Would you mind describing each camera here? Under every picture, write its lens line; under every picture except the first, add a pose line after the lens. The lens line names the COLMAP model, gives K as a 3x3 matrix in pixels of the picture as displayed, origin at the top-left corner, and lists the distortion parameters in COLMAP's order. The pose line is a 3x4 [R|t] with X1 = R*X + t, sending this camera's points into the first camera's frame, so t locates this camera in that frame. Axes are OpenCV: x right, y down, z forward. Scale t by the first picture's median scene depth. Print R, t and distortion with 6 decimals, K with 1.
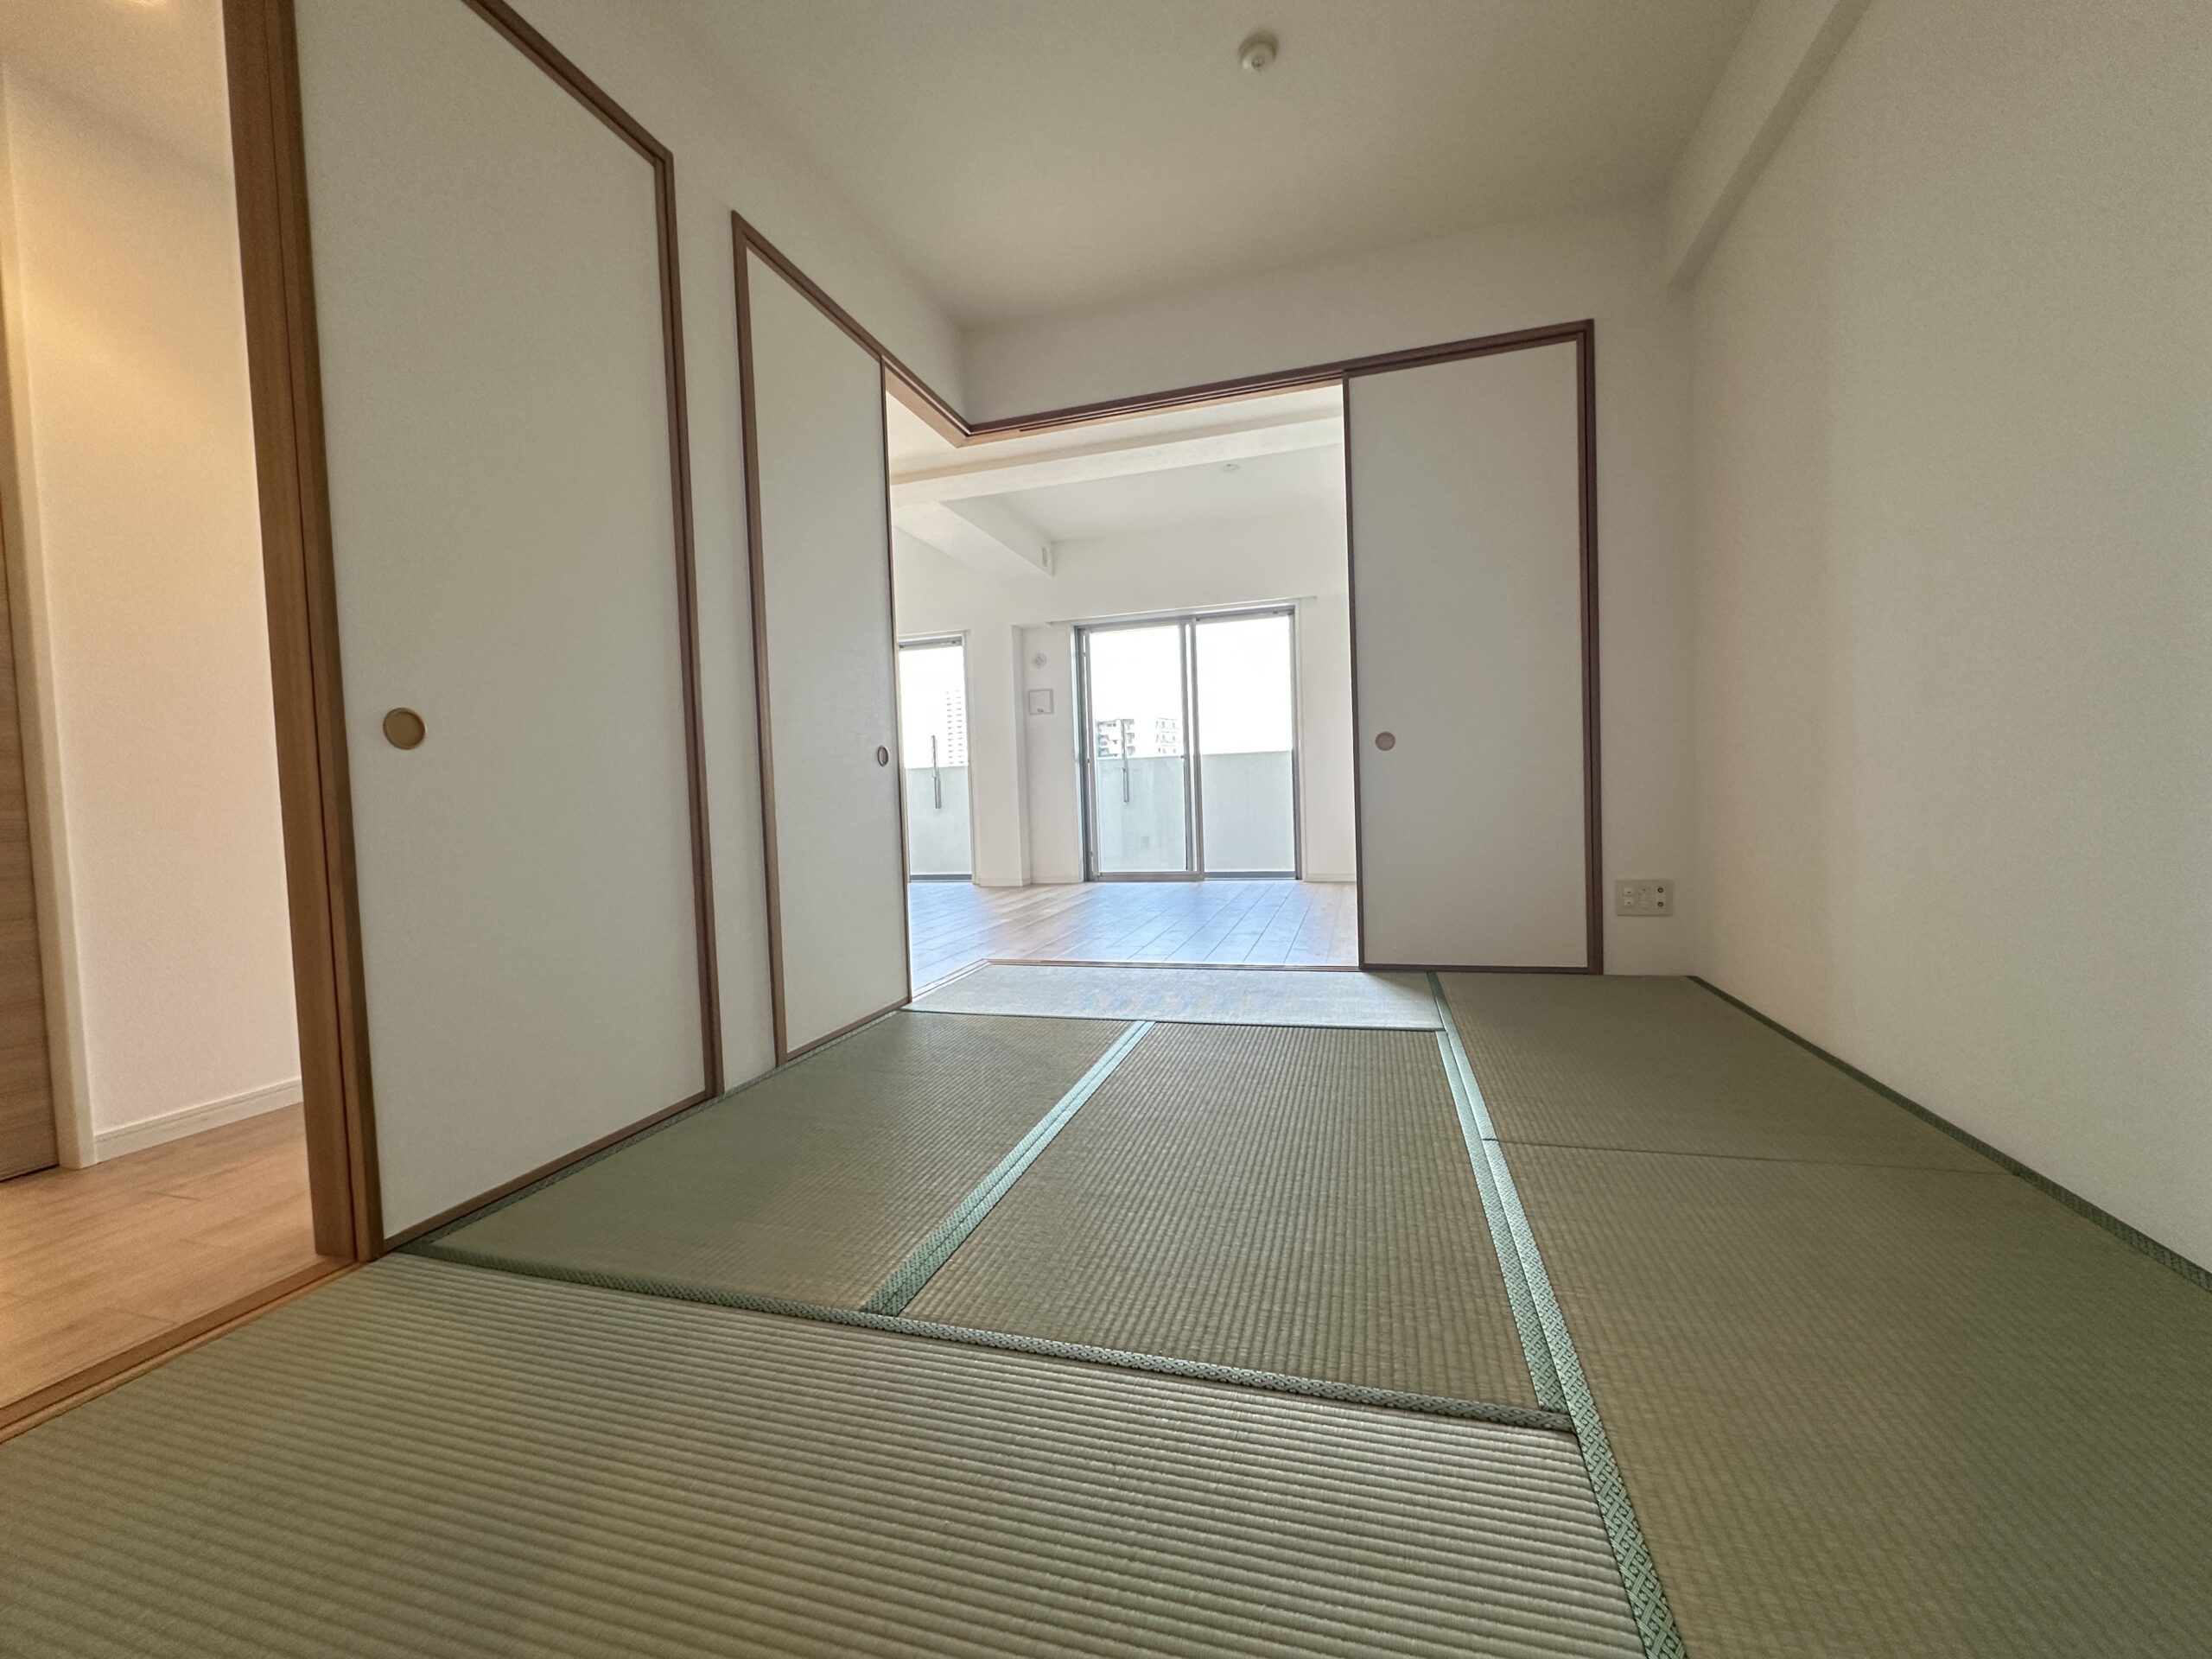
lens RADIAL K [[874.9, 0, 1105.7], [0, 874.9, 830.7], [0, 0, 1]] dist [0.000185, -0.000120]
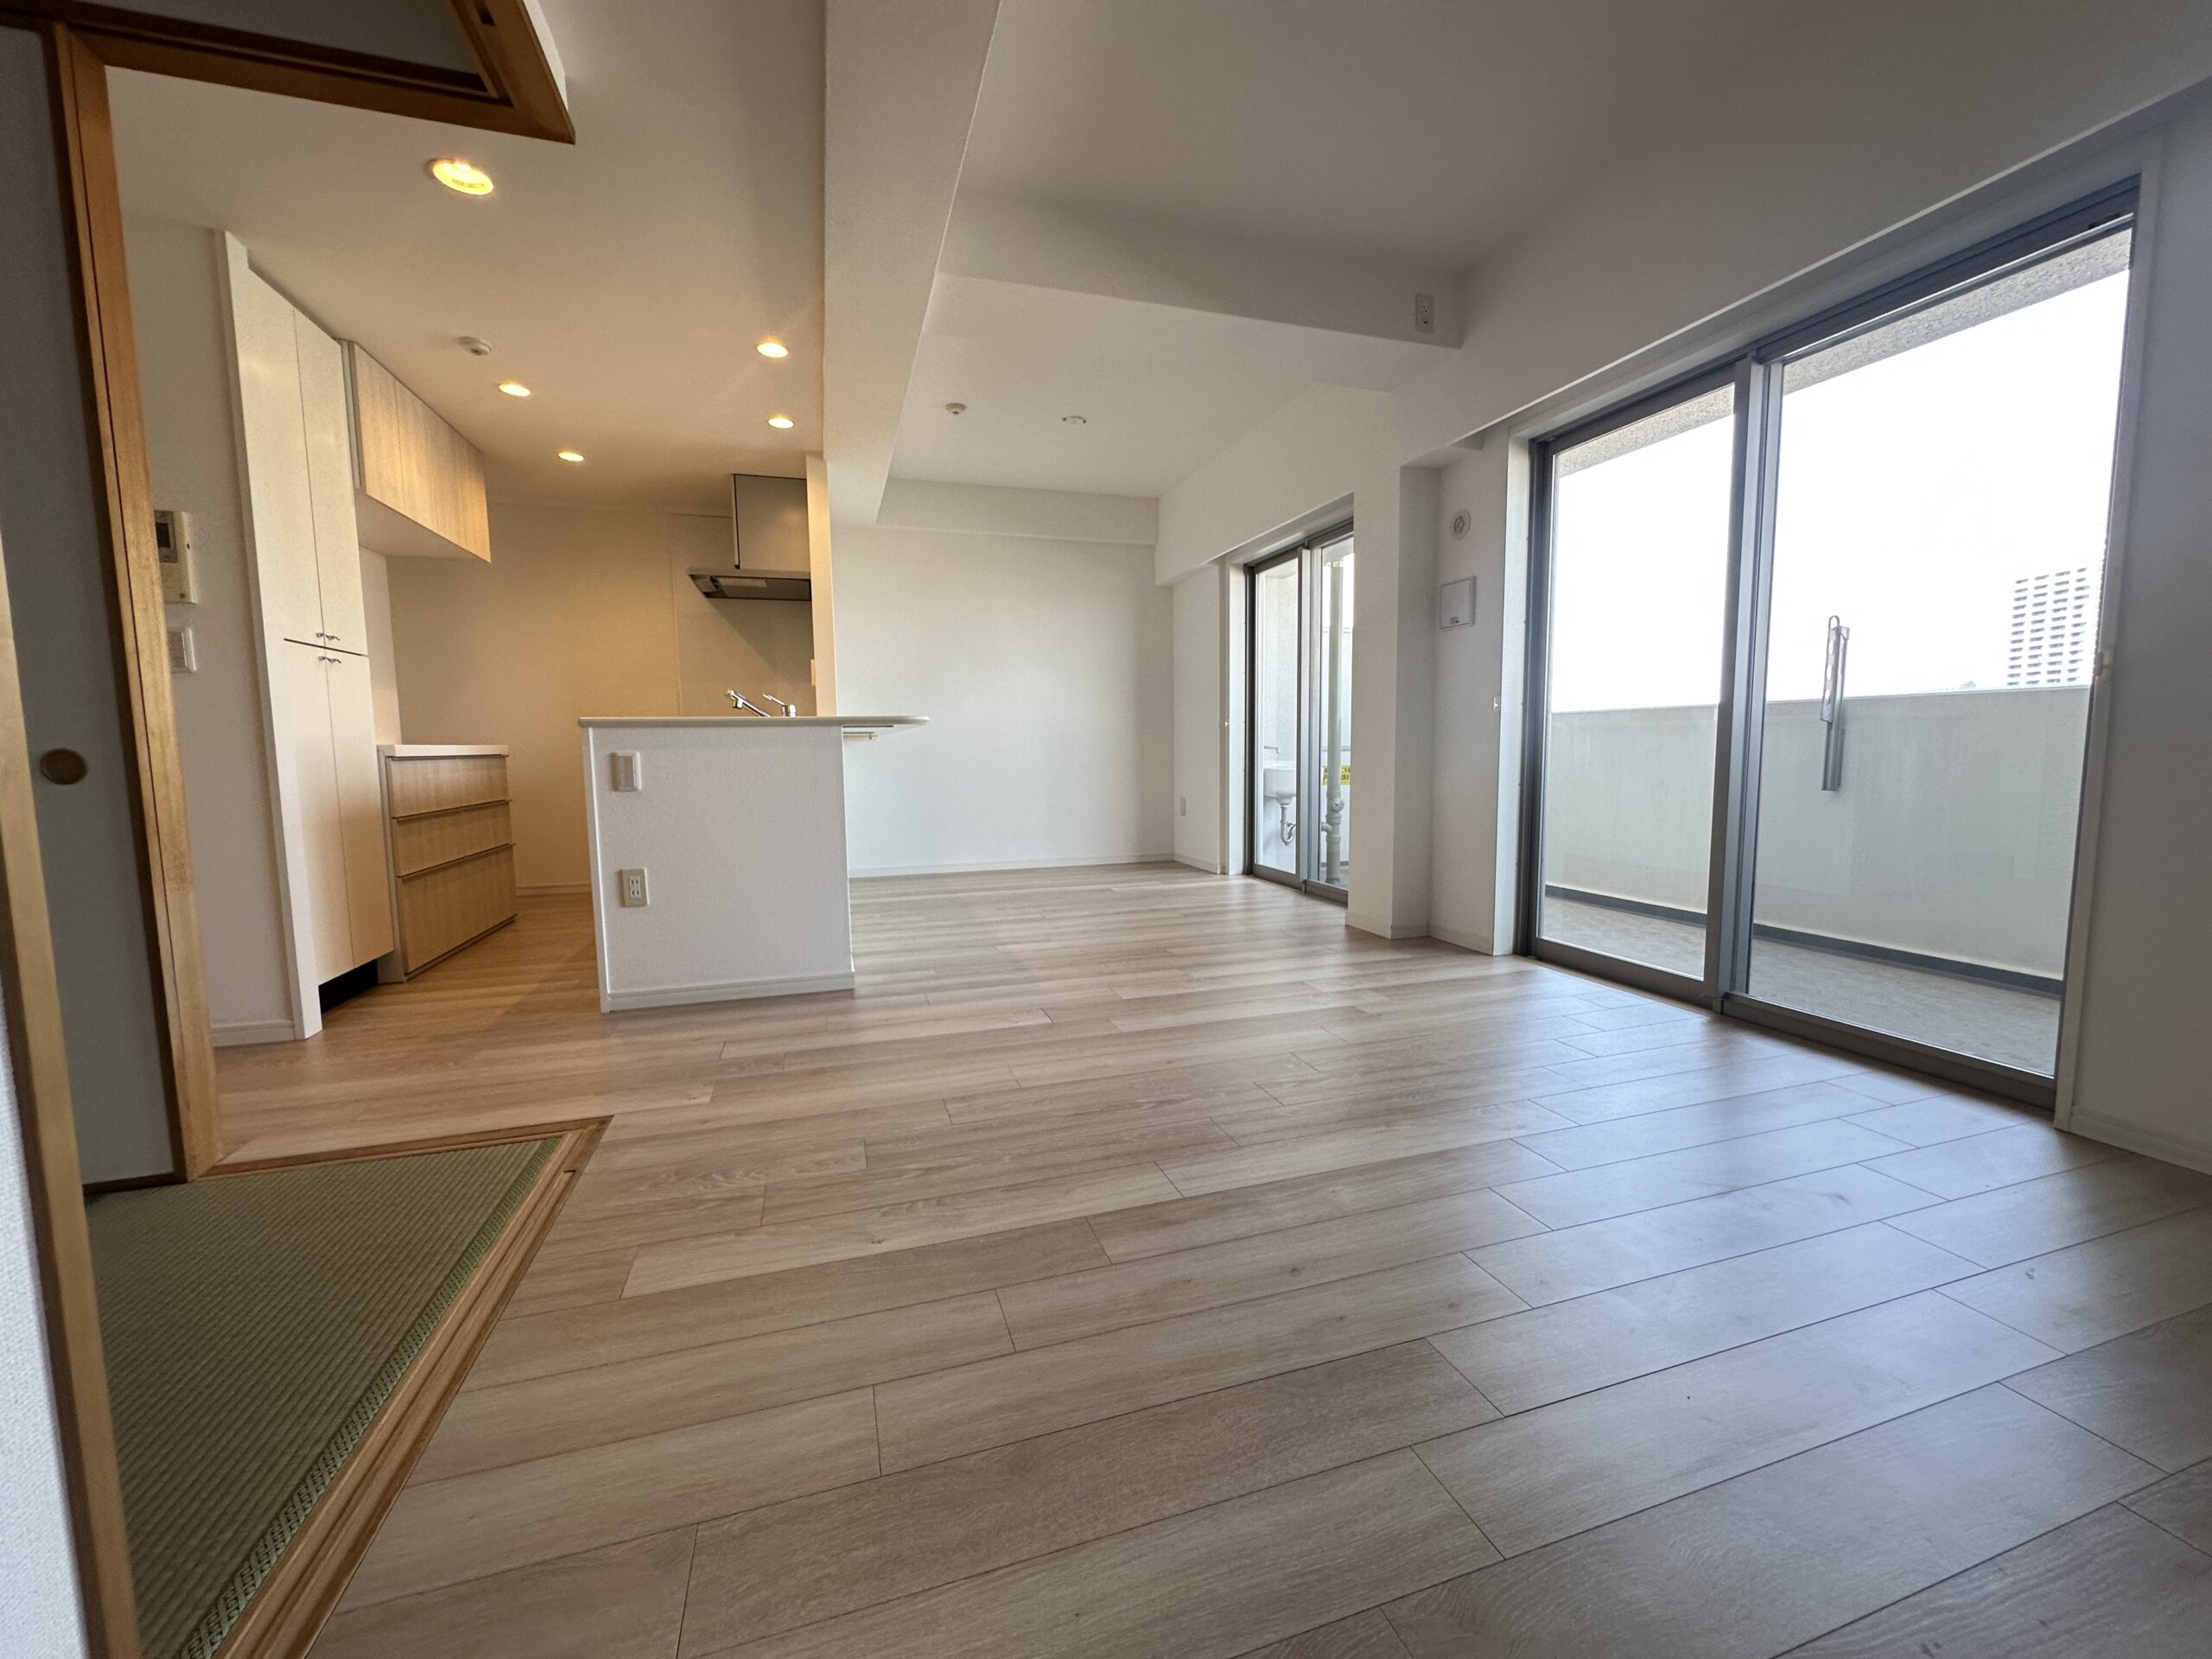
lens RADIAL K [[874.9, 0, 1105.7], [0, 874.9, 830.7], [0, 0, 1]] dist [0.000185, -0.000120]
pose [[0.562205, 0.110814, -0.819540, 0.258419], [-0.041844, 0.993524, 0.105634, -0.057231], [0.825939, -0.025095, 0.563201, 0.519737]]
